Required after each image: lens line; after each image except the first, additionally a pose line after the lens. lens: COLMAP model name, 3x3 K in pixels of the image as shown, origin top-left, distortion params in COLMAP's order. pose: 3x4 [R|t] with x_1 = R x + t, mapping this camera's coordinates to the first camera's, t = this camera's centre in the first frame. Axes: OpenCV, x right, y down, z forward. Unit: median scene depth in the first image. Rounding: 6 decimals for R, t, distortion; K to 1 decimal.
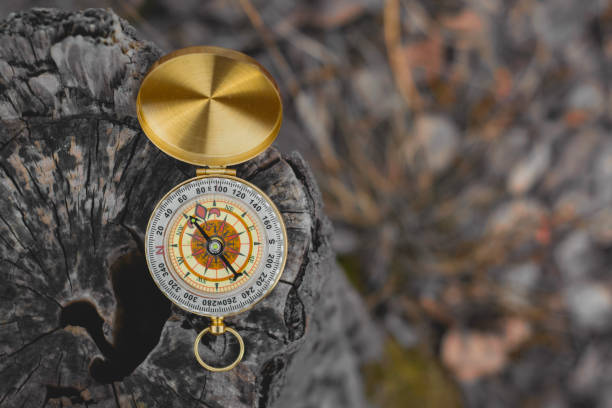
lens RADIAL K [[1612.9, 0, 300.7], [0, 1612.9, 178.4], [0, 0, 1]] dist [0.073144, 0.000000]
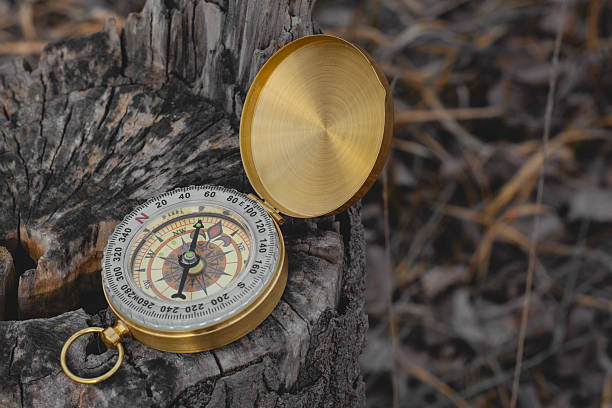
lens RADIAL K [[1820.6, 0, 307.3], [0, 1820.6, 204.4], [0, 0, 1]] dist [0.164183, 0.000000]
pose [[0.659921, 0.518110, -0.544120, 0.432807], [-0.740183, 0.572632, -0.352451, 0.285920], [0.128972, 0.635338, 0.761388, 0.324306]]
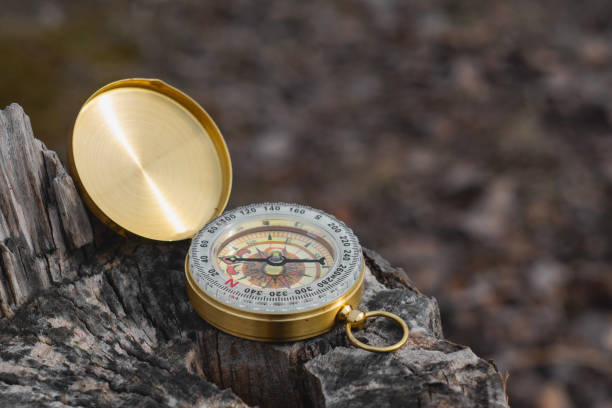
lens RADIAL K [[1820.6, 0, 309.0], [0, 1820.6, 204.0], [0, 0, 1]] dist [0.164183, 0.000000]
pose [[0.661241, -0.383391, 0.644804, -0.596634], [0.749236, 0.380484, -0.542105, 0.518716], [-0.037499, 0.841572, 0.538842, 0.483516]]
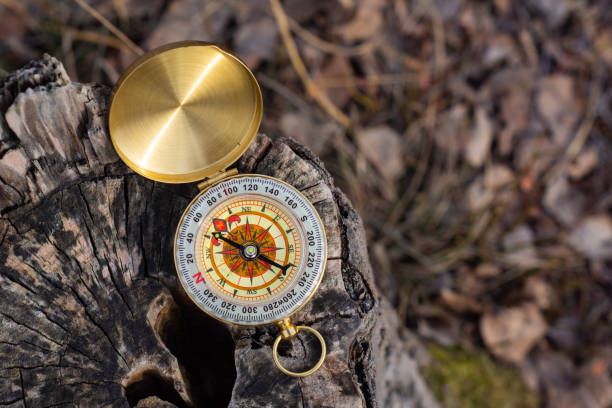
lens RADIAL K [[1612.9, 0, 301.2], [0, 1612.9, 199.2], [0, 0, 1]] dist [0.073144, 0.000000]
pose [[0.906305, -0.412954, 0.089893, -0.095912], [0.420057, 0.903597, -0.084047, 0.103718], [-0.046519, 0.113932, 0.992399, 0.069518]]
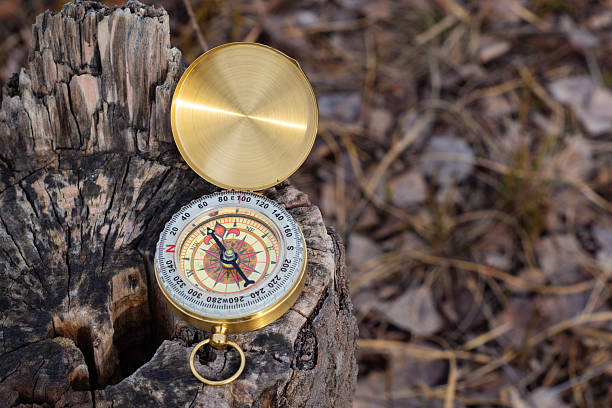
lens RADIAL K [[1612.9, 0, 286.7], [0, 1612.9, 202.1], [0, 0, 1]] dist [0.073144, 0.000000]
pose [[0.991621, 0.084247, -0.097926, 0.067043], [-0.125388, 0.810018, -0.572843, 0.535684], [0.031062, 0.580322, 0.813794, 0.220927]]
